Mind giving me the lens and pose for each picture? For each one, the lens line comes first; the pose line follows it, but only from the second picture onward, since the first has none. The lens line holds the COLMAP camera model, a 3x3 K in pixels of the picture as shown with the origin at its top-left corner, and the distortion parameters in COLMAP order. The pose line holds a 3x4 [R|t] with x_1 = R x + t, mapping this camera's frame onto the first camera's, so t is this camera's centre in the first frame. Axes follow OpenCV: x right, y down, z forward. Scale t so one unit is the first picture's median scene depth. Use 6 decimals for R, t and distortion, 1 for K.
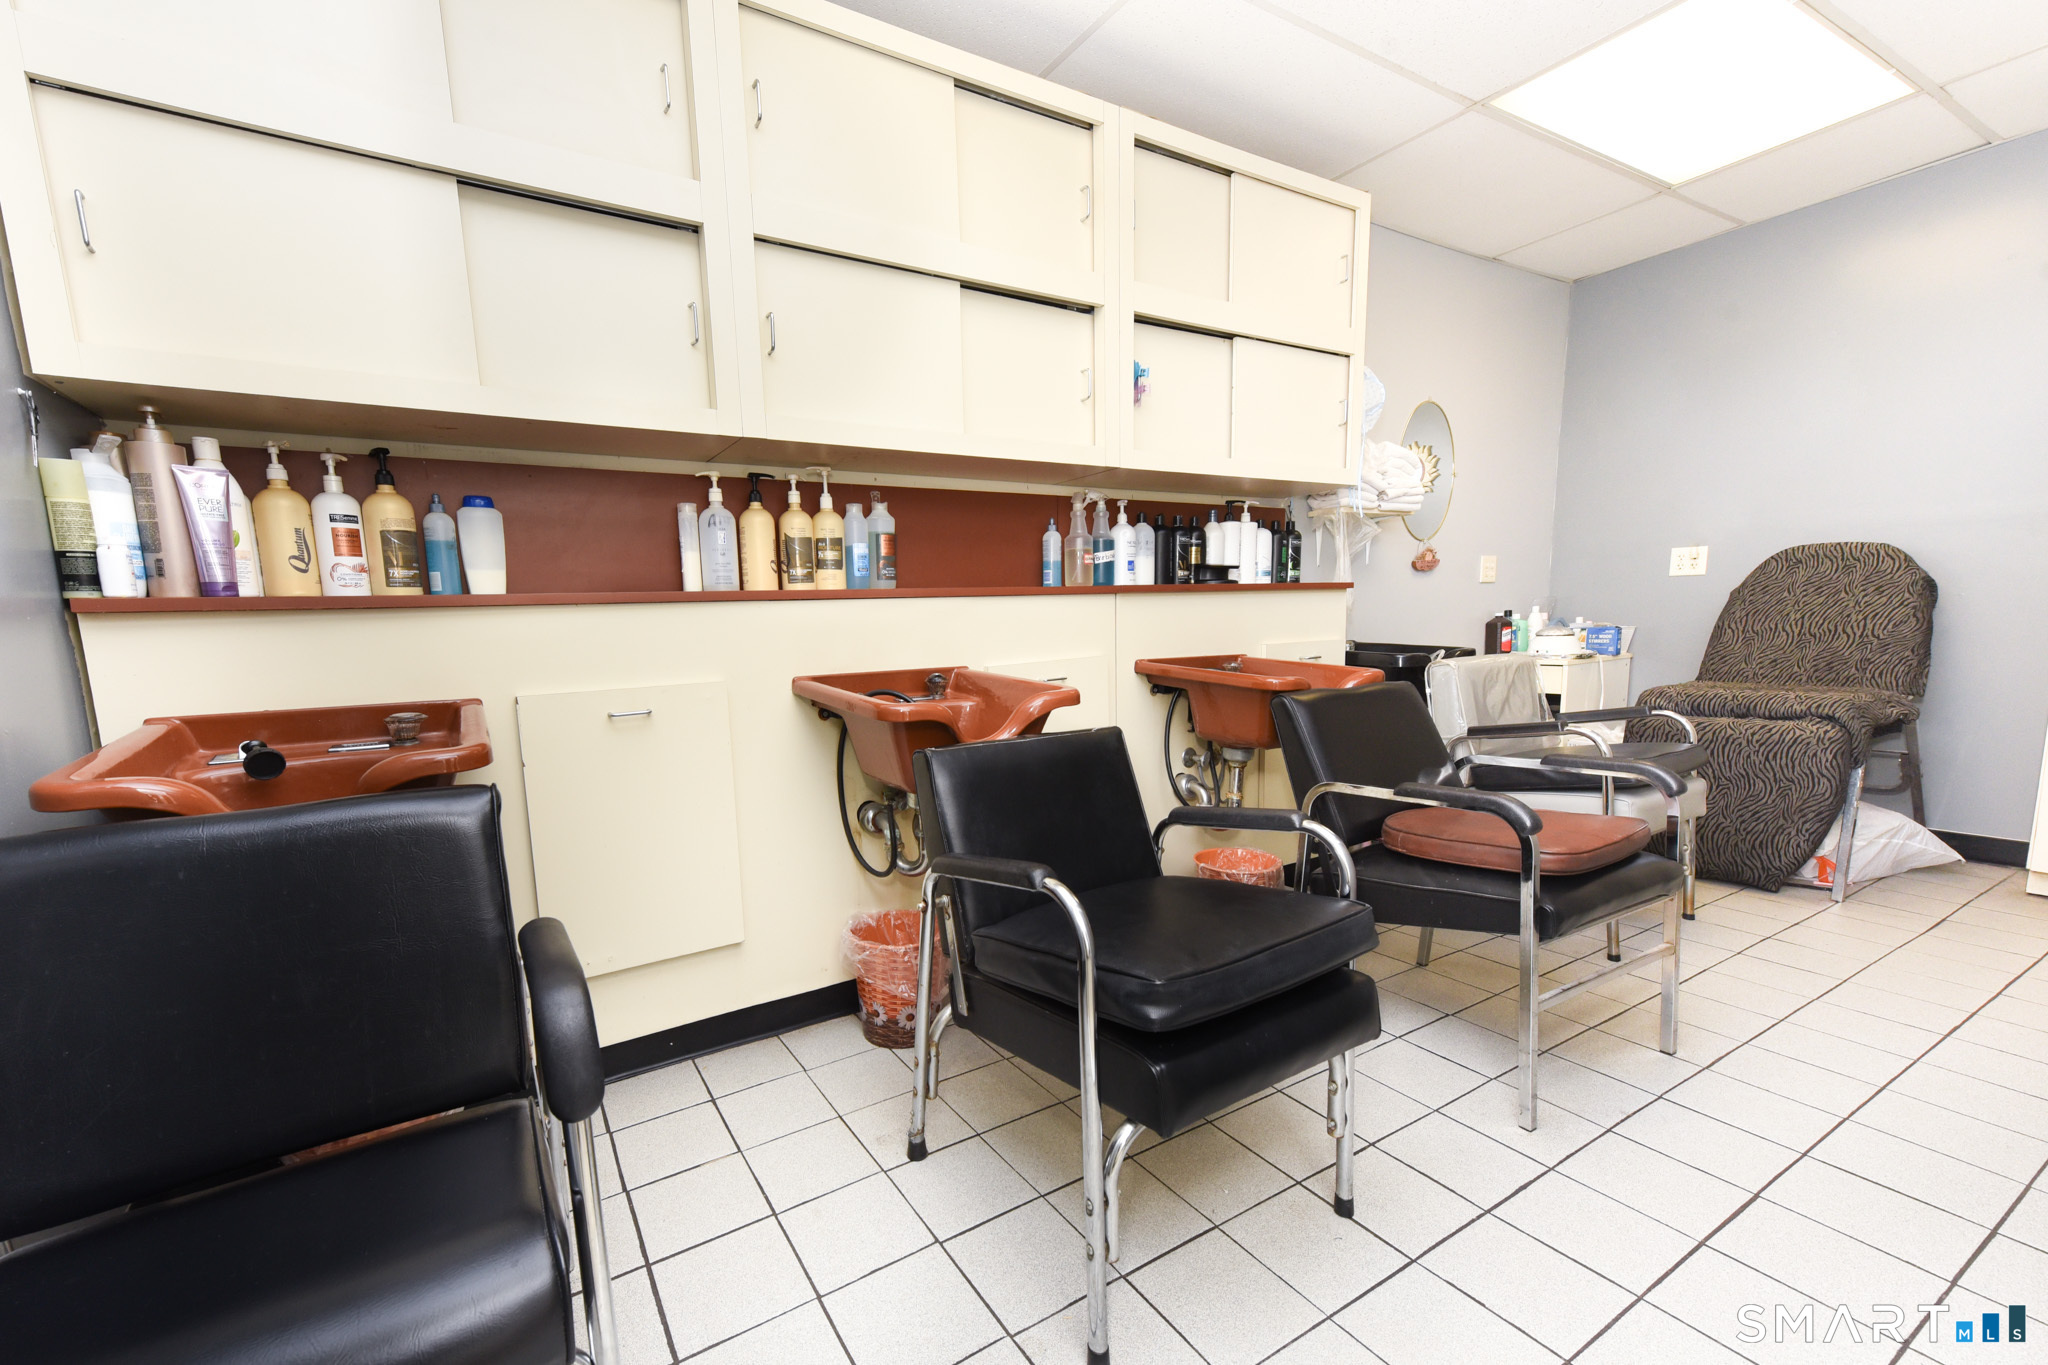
lens RADIAL K [[914.3, 0, 1024.0], [0, 914.3, 682.5], [0, 0, 1]] dist [-0.000416, -0.000343]
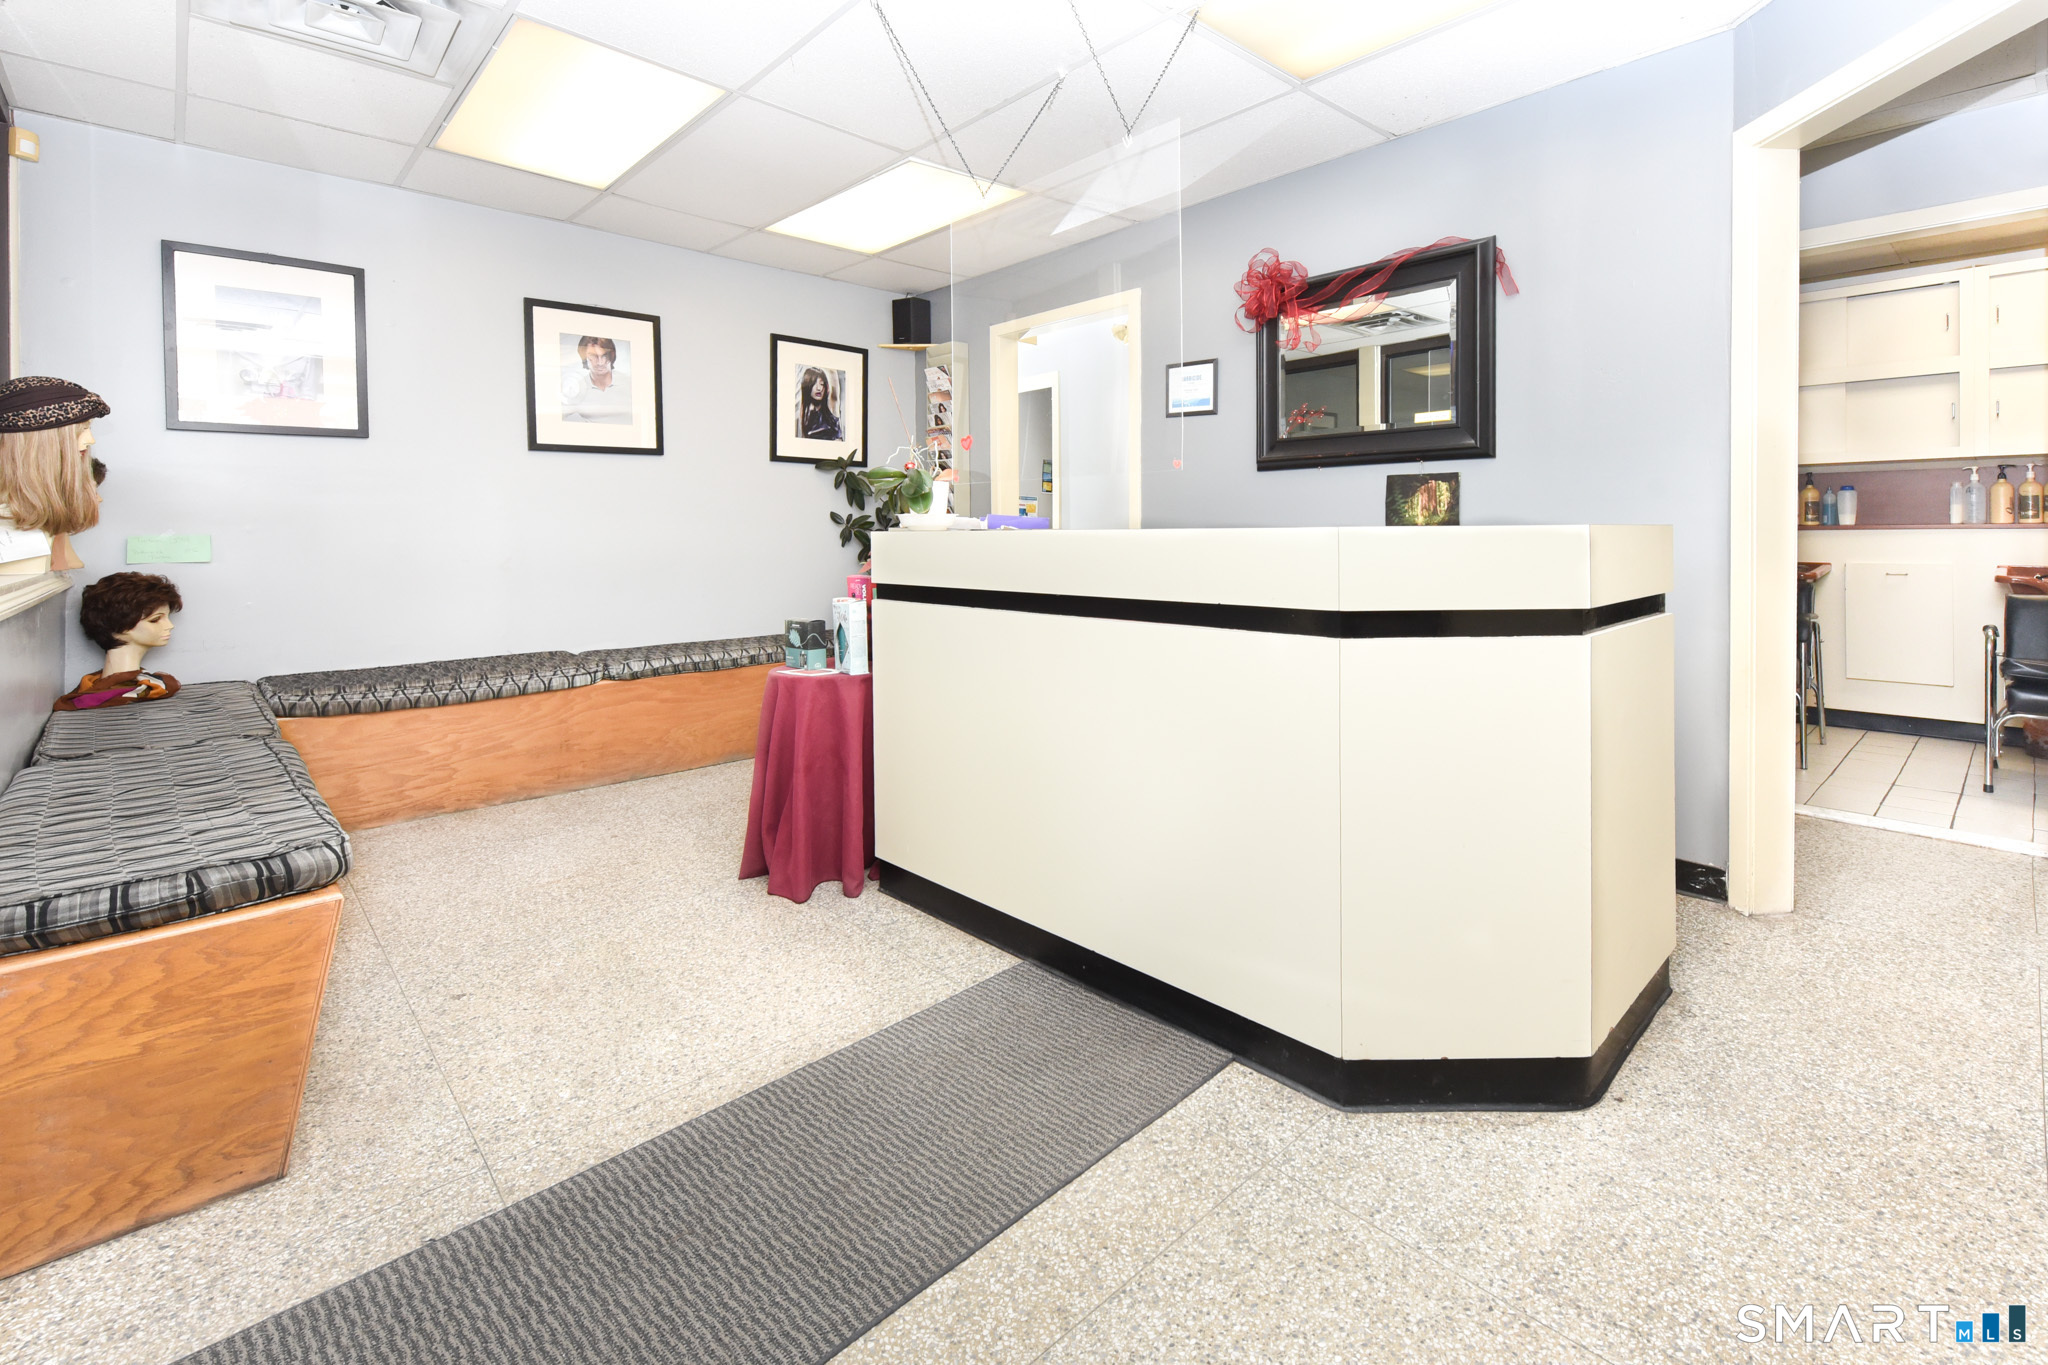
lens RADIAL K [[914.3, 0, 1024.0], [0, 914.3, 682.5], [0, 0, 1]] dist [-0.000416, -0.000343]
pose [[0.150942, 0.167176, -0.974304, 1.582084], [-0.112333, 0.982113, 0.151113, 0.203396], [0.982139, 0.086638, 0.167021, -1.589083]]
